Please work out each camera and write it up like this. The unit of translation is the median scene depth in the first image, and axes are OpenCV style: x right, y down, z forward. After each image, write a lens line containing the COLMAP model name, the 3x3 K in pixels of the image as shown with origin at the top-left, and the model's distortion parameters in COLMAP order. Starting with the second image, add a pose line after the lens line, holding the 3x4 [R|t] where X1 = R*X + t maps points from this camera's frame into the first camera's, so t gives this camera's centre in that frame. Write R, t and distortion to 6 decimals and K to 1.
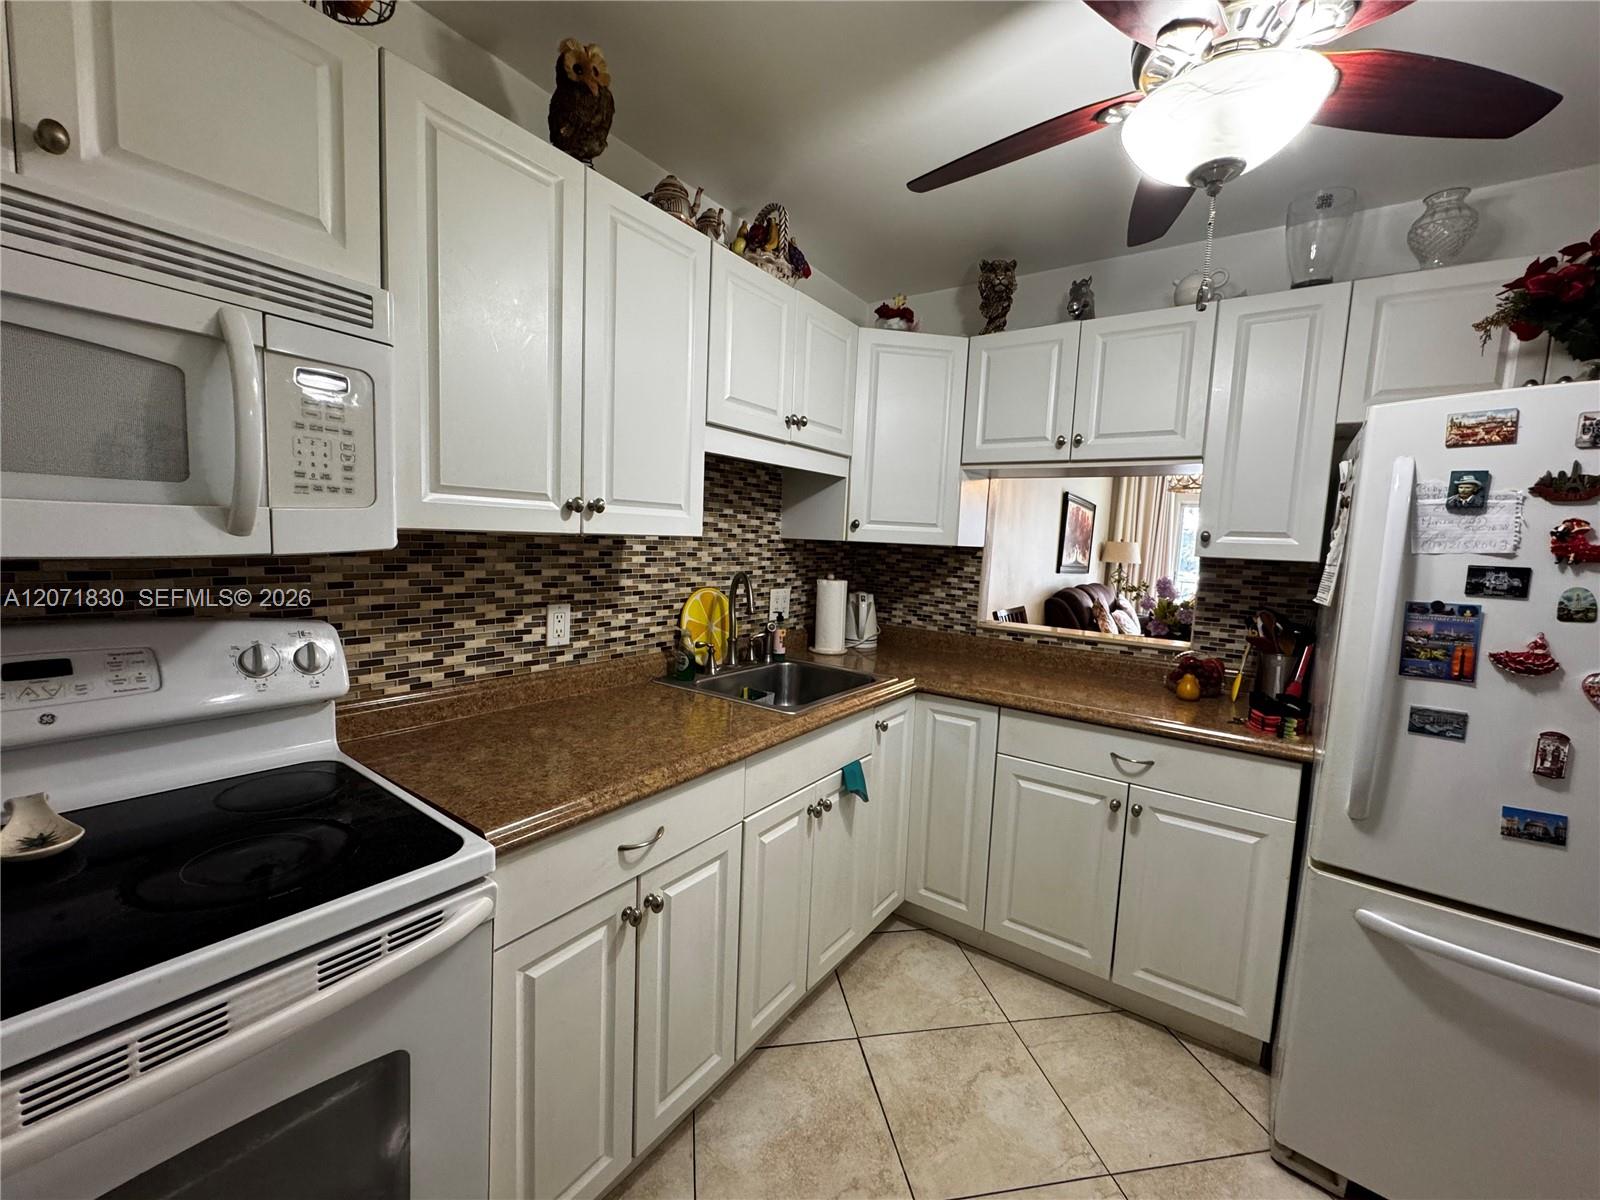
lens RADIAL K [[640.2, 0, 800.2], [0, 640.2, 599.8], [0, 0, 1]] dist [-0.002343, -0.000488]
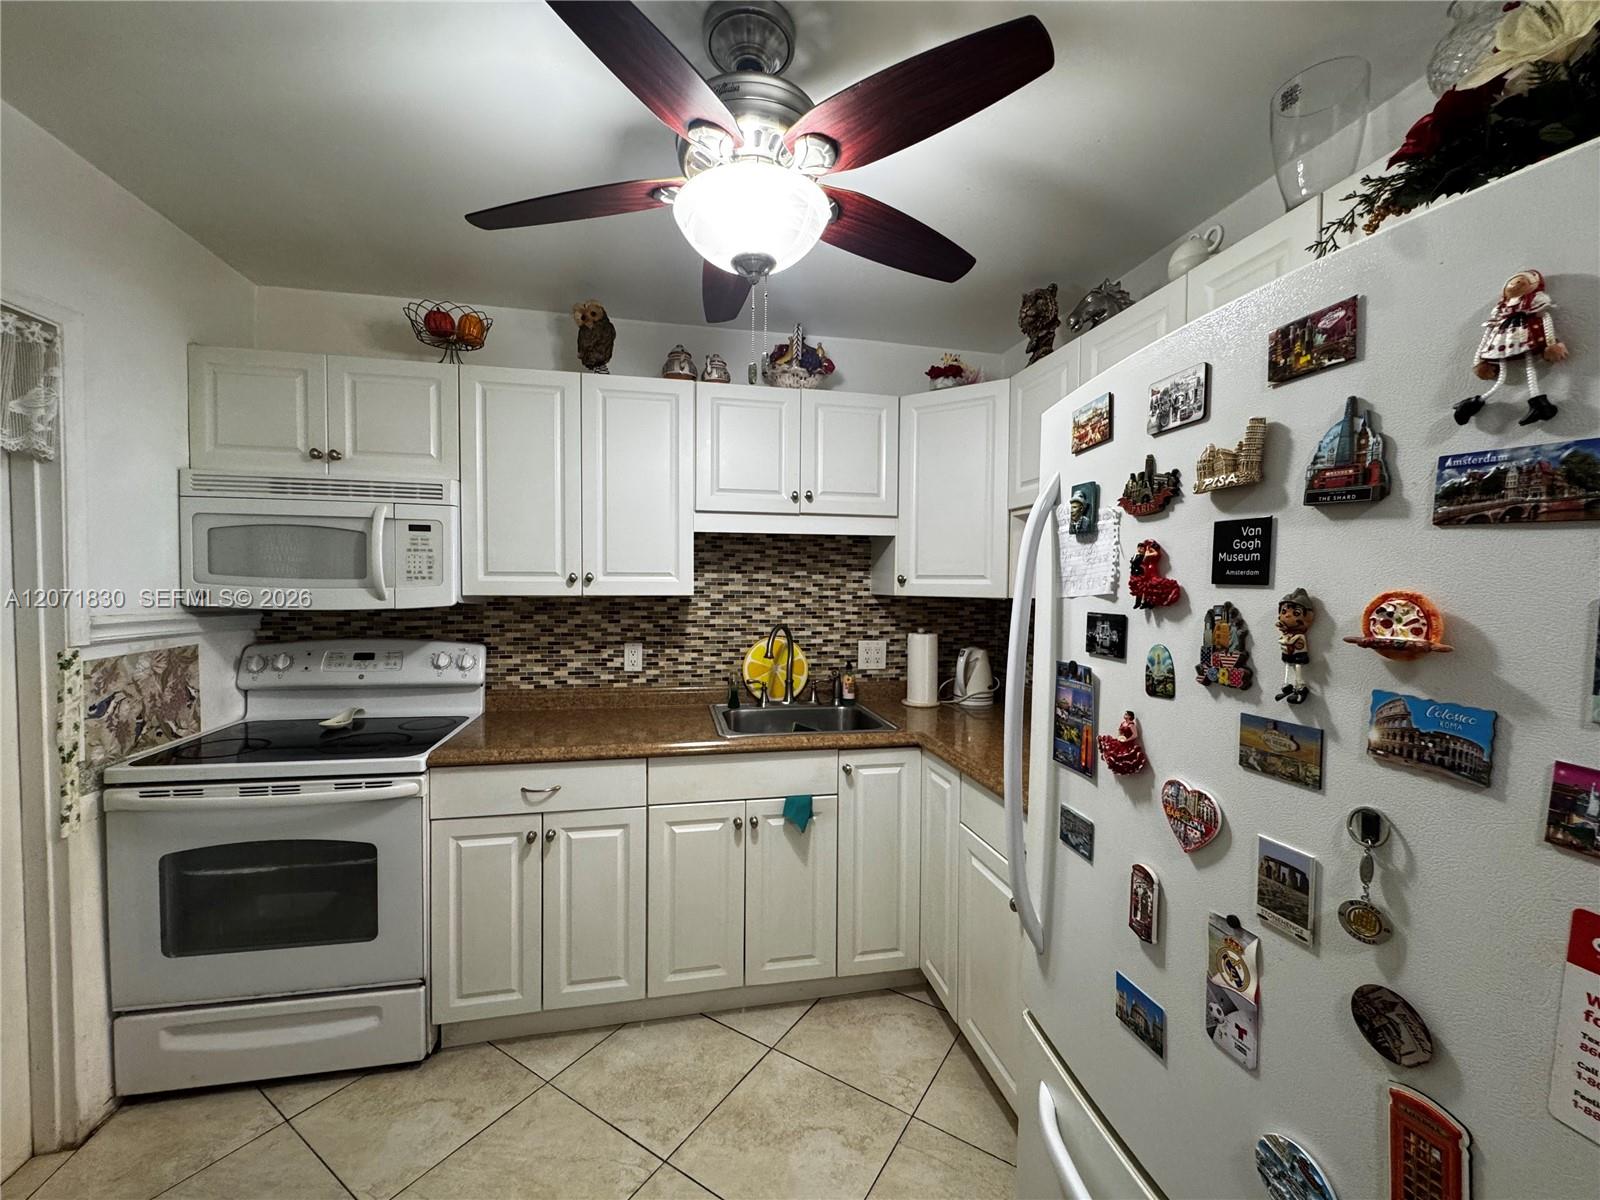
lens RADIAL K [[640.2, 0, 798.5], [0, 640.2, 601.1], [0, 0, 1]] dist [-0.002343, -0.000488]
pose [[0.732658, -0.016470, -0.680398, 0.915510], [-0.045039, 0.996342, -0.072616, 0.000553], [0.679106, 0.083847, 0.729236, 0.175654]]
